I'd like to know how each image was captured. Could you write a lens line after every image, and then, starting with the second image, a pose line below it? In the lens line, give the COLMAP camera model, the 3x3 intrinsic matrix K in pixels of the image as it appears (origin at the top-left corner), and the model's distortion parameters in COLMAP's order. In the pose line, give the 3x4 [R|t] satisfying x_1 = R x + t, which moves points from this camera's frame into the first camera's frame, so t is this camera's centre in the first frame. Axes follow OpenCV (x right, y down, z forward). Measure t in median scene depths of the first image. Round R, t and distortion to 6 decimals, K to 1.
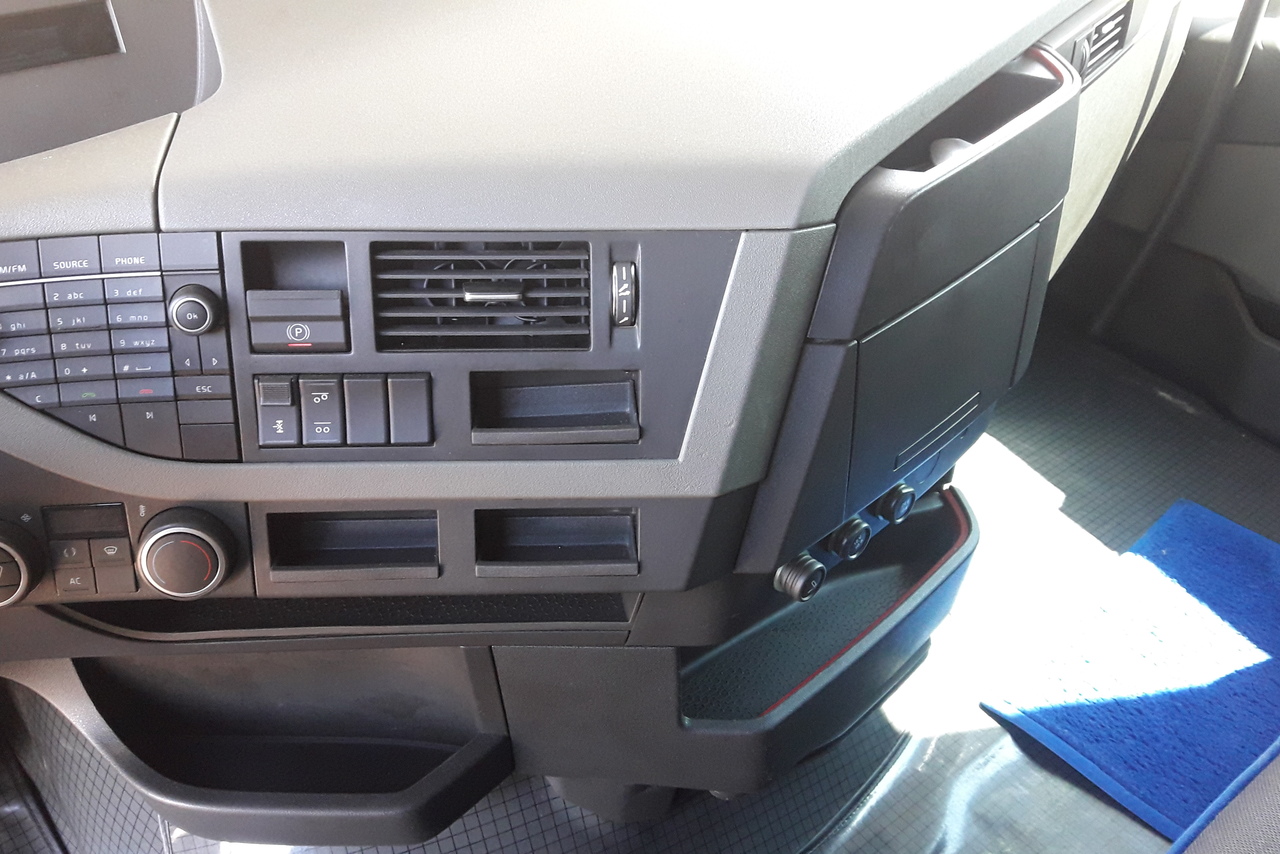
lens RADIAL K [[1069.0, 0, 640.0], [0, 1069.0, 427.0], [0, 0, 1]] dist [0.008694, -0.091862]
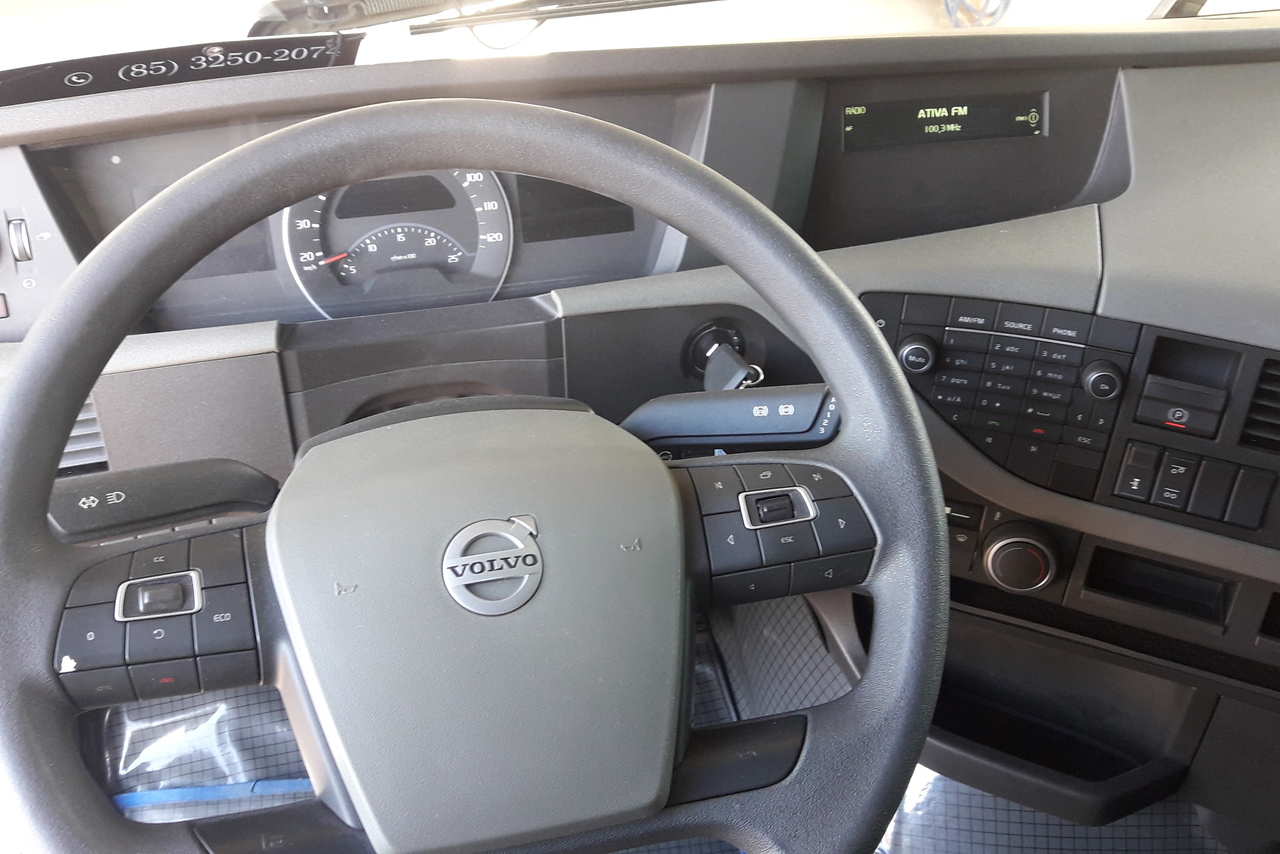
lens RADIAL K [[1069.0, 0, 640.0], [0, 1069.0, 427.0], [0, 0, 1]] dist [0.008694, -0.091862]
pose [[0.898653, 0.252585, -0.358642, -0.422414], [-0.228756, 0.967456, 0.108165, -0.065171], [0.374291, -0.015162, 0.927187, -0.341445]]
